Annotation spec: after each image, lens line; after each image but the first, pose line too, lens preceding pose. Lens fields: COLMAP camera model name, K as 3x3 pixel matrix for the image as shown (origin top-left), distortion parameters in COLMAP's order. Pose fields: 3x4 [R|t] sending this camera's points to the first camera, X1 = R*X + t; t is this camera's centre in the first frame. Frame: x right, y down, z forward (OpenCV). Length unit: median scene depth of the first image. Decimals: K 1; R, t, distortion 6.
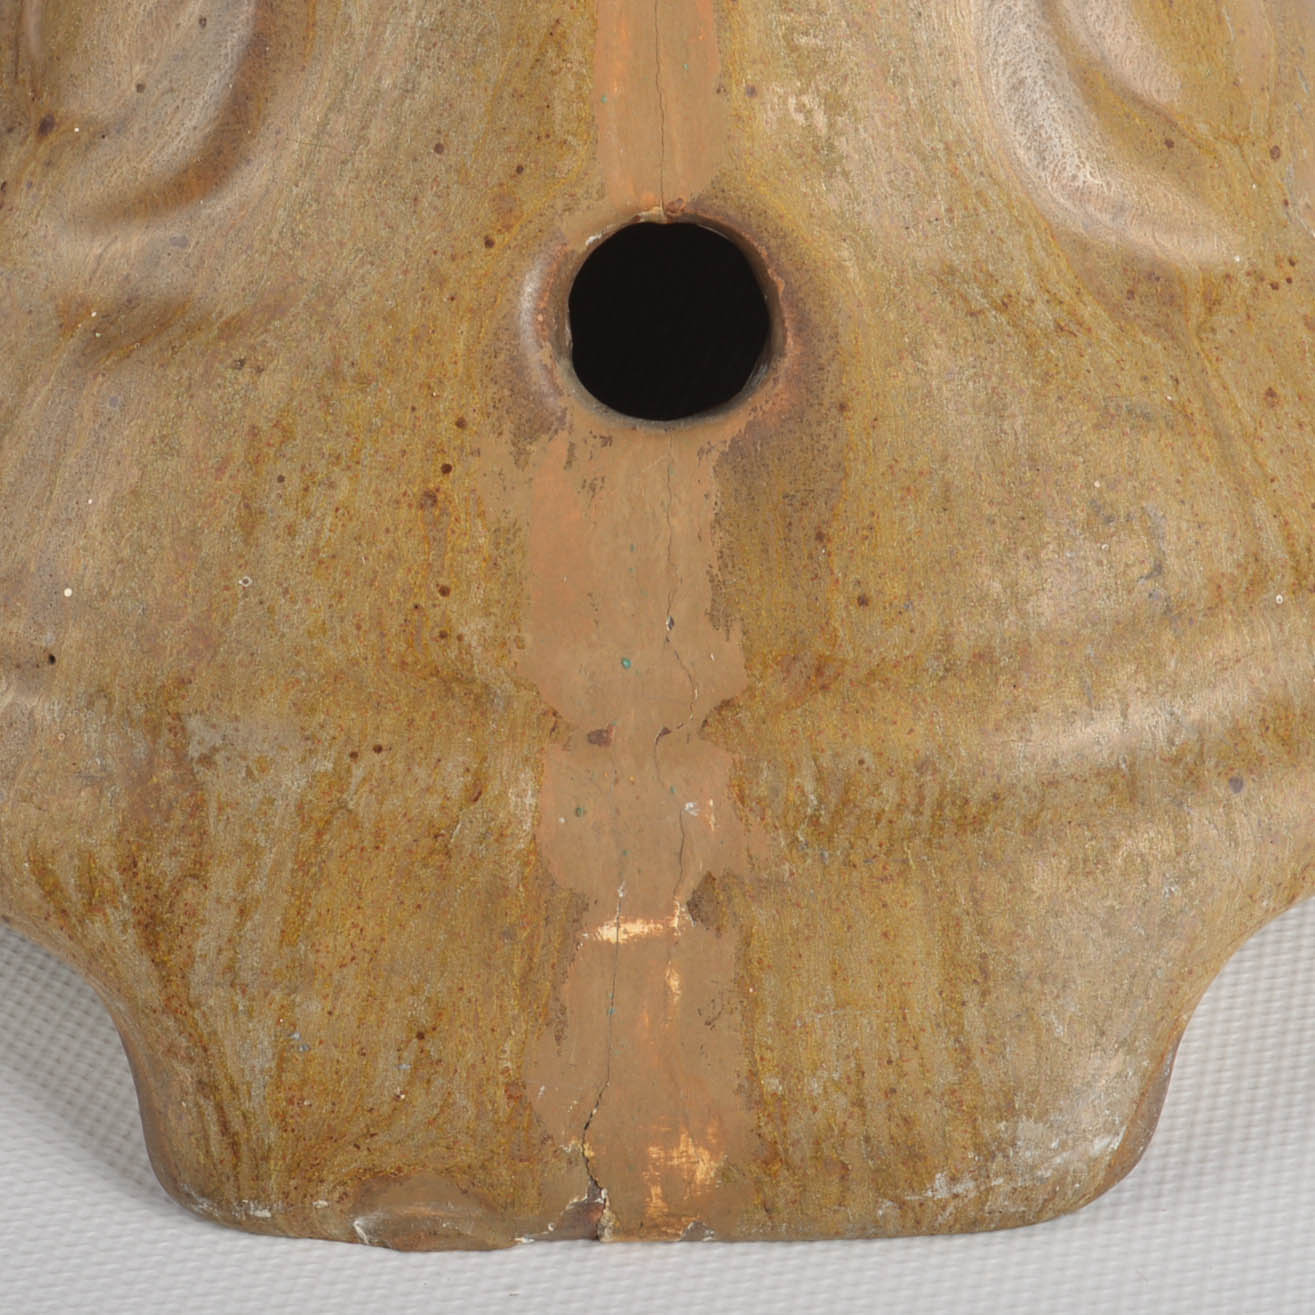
lens RADIAL K [[4629.2, 0, 661.0], [0, 4629.2, 656.3], [0, 0, 1]] dist [0.051250, 0.000000]
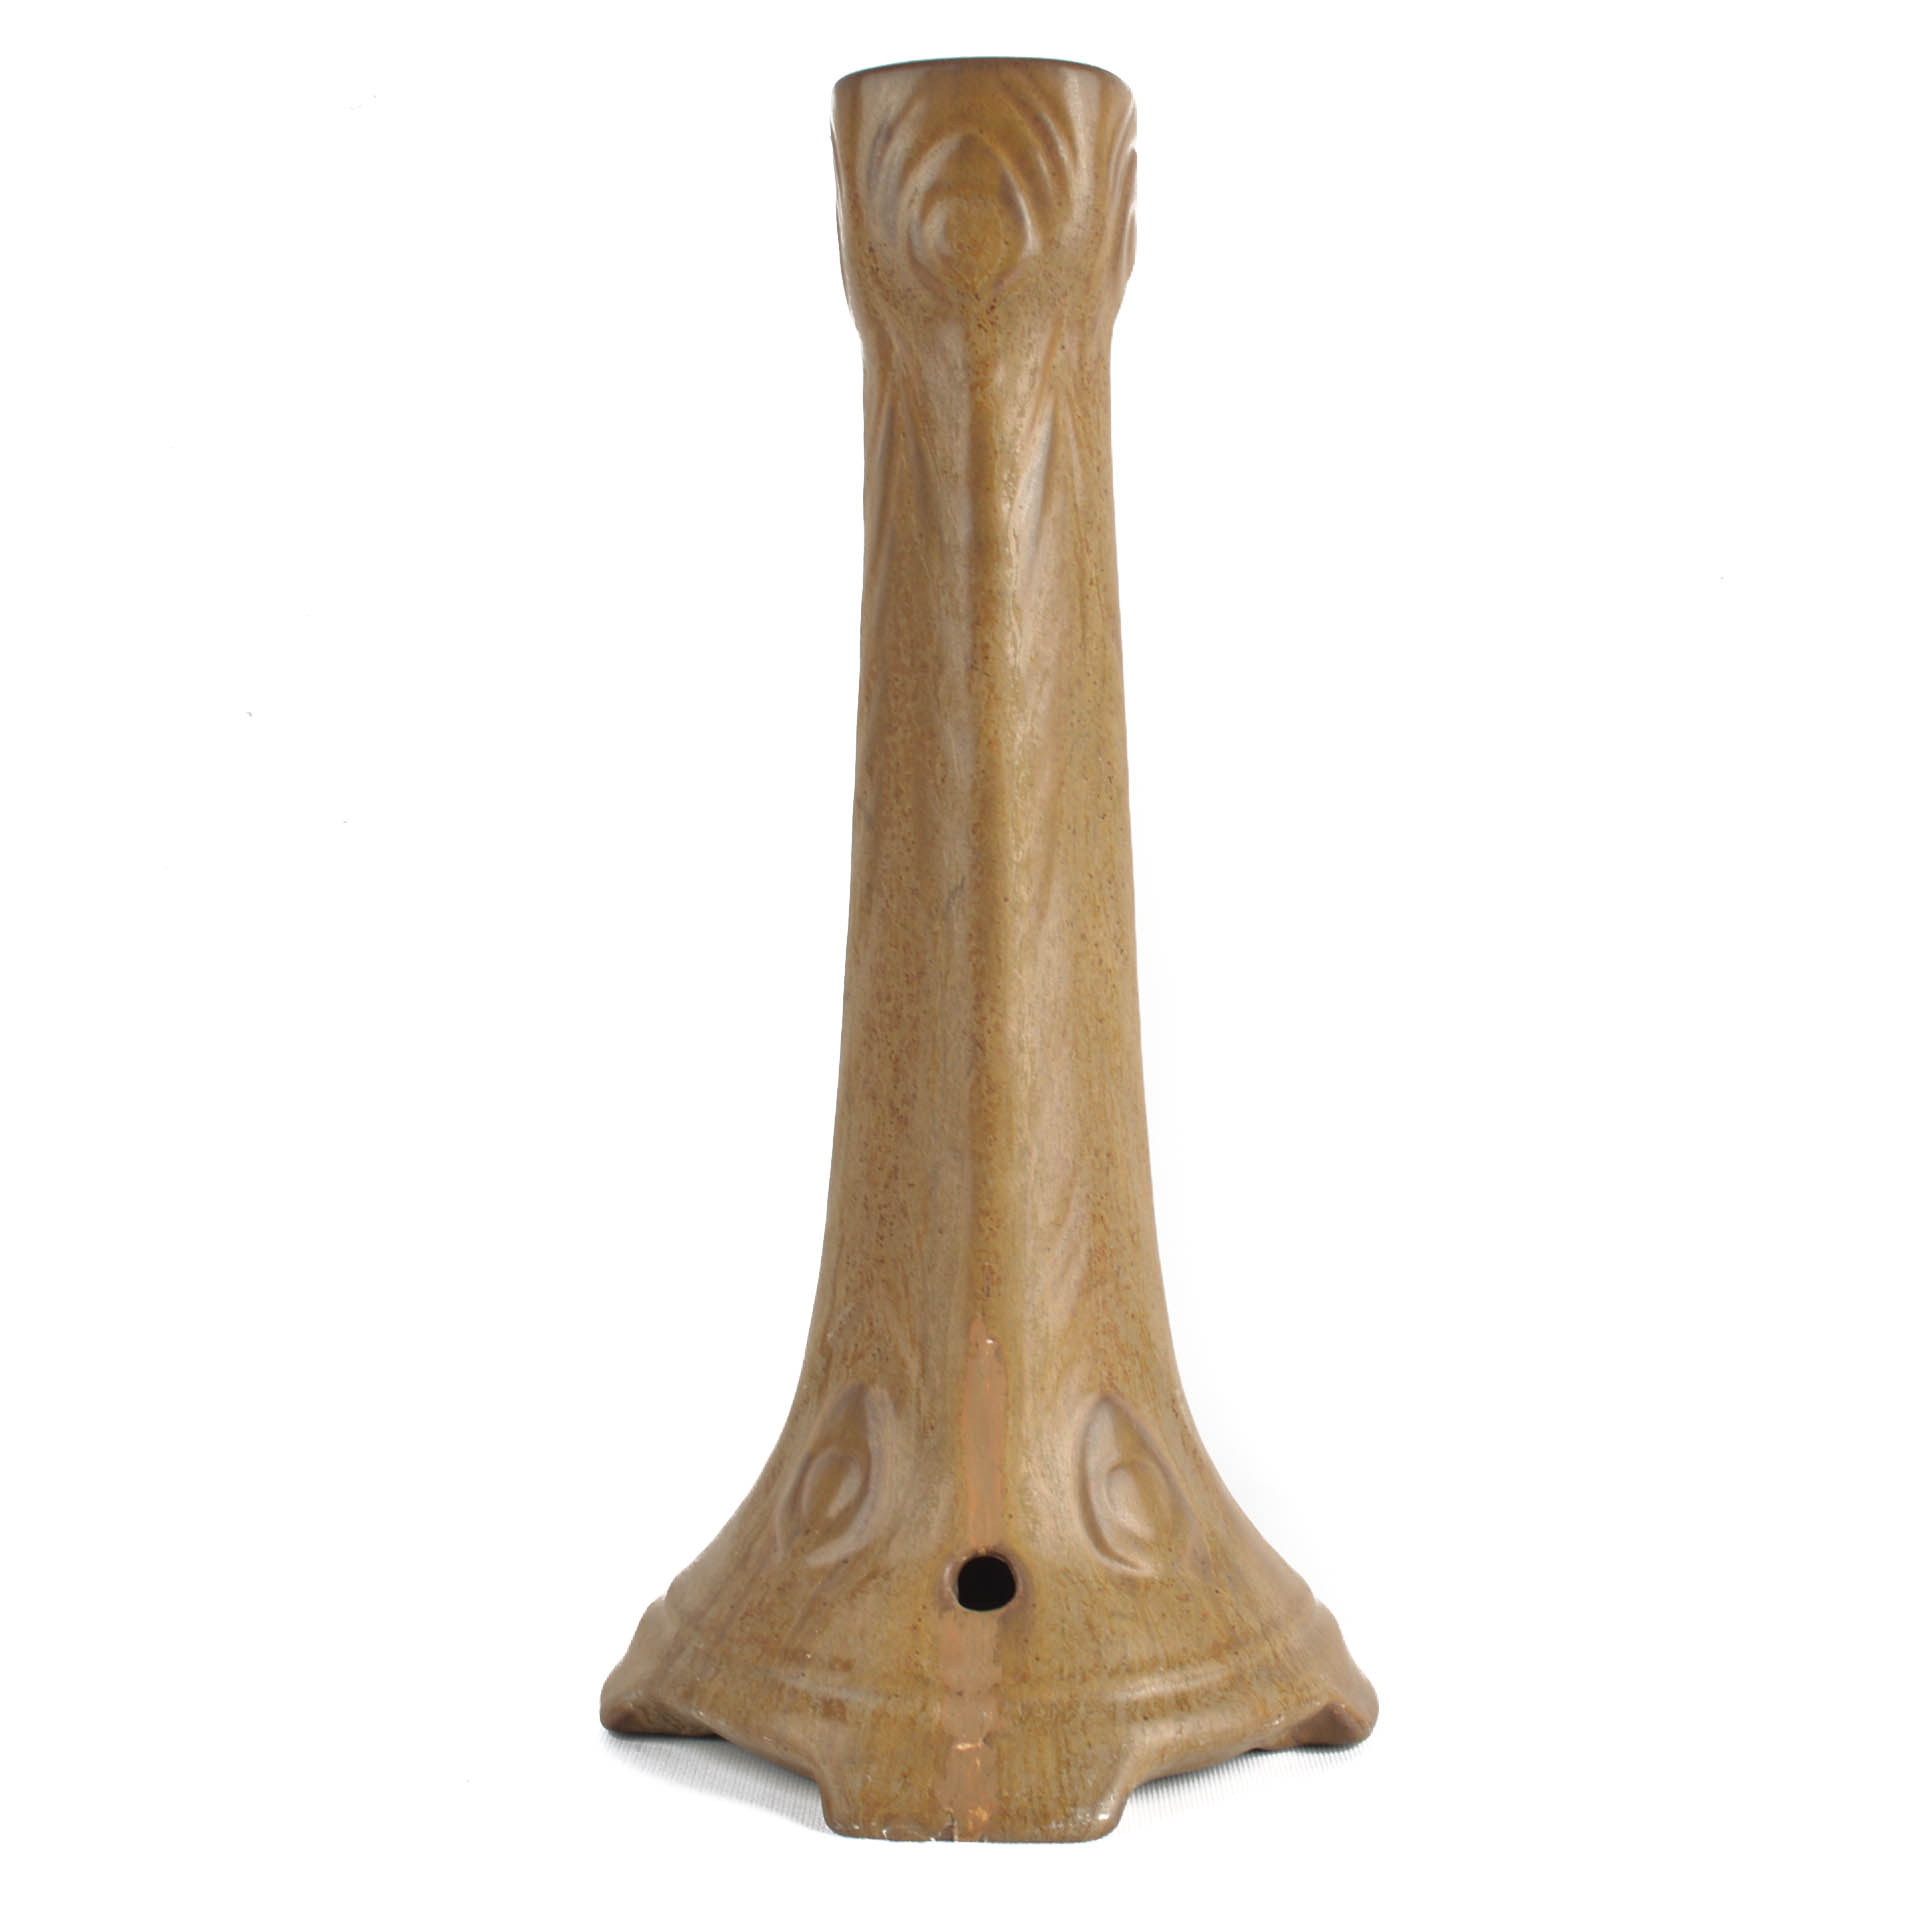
lens RADIAL K [[3228.2, 0, 956.4], [0, 3228.2, 954.0], [0, 0, 1]] dist [-0.072592, 0.000000]
pose [[0.998140, 0.016896, -0.058577, 0.115514], [-0.039449, 0.911564, -0.409261, 0.496687], [0.046481, 0.410810, 0.910535, -1.419987]]
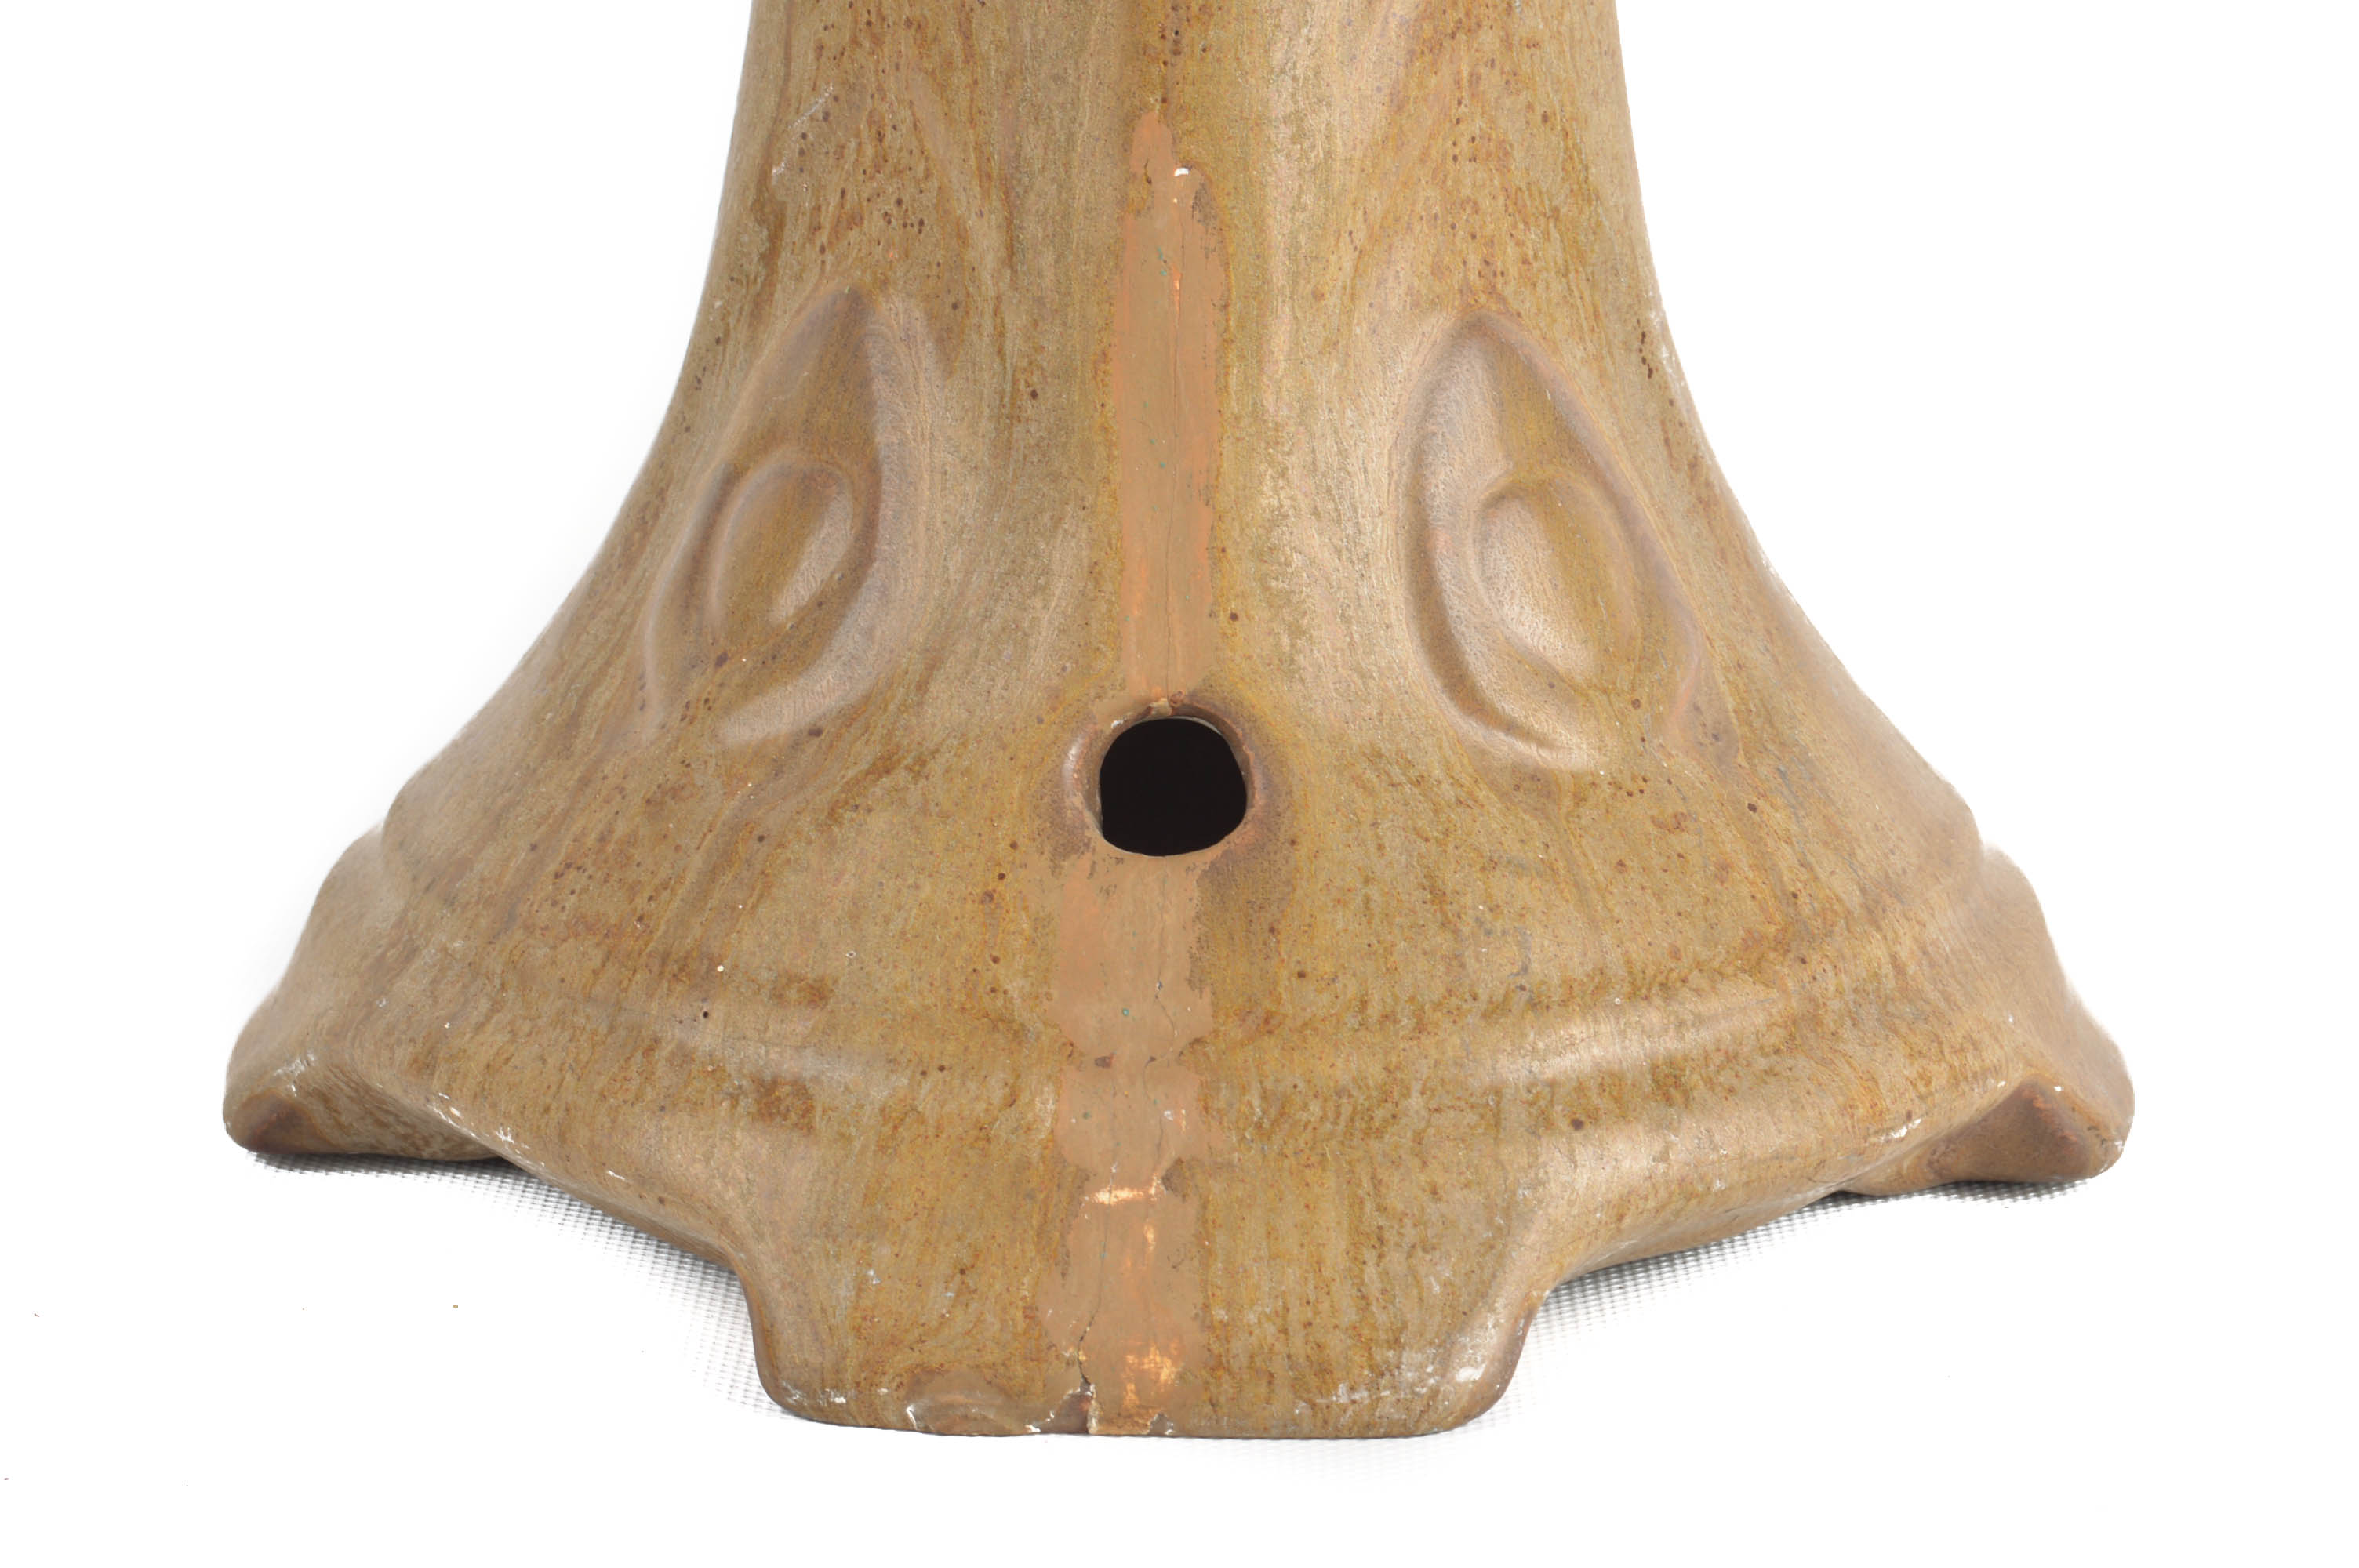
lens RADIAL K [[5828.2, 0, 1176.6], [0, 5828.2, 782.2], [0, 0, 1]] dist [0.097331, 0.000000]
pose [[0.998539, 0.026582, -0.047047, 0.086112], [-0.036893, 0.971510, -0.234111, 0.336005], [0.039484, 0.235504, 0.971071, -0.680989]]
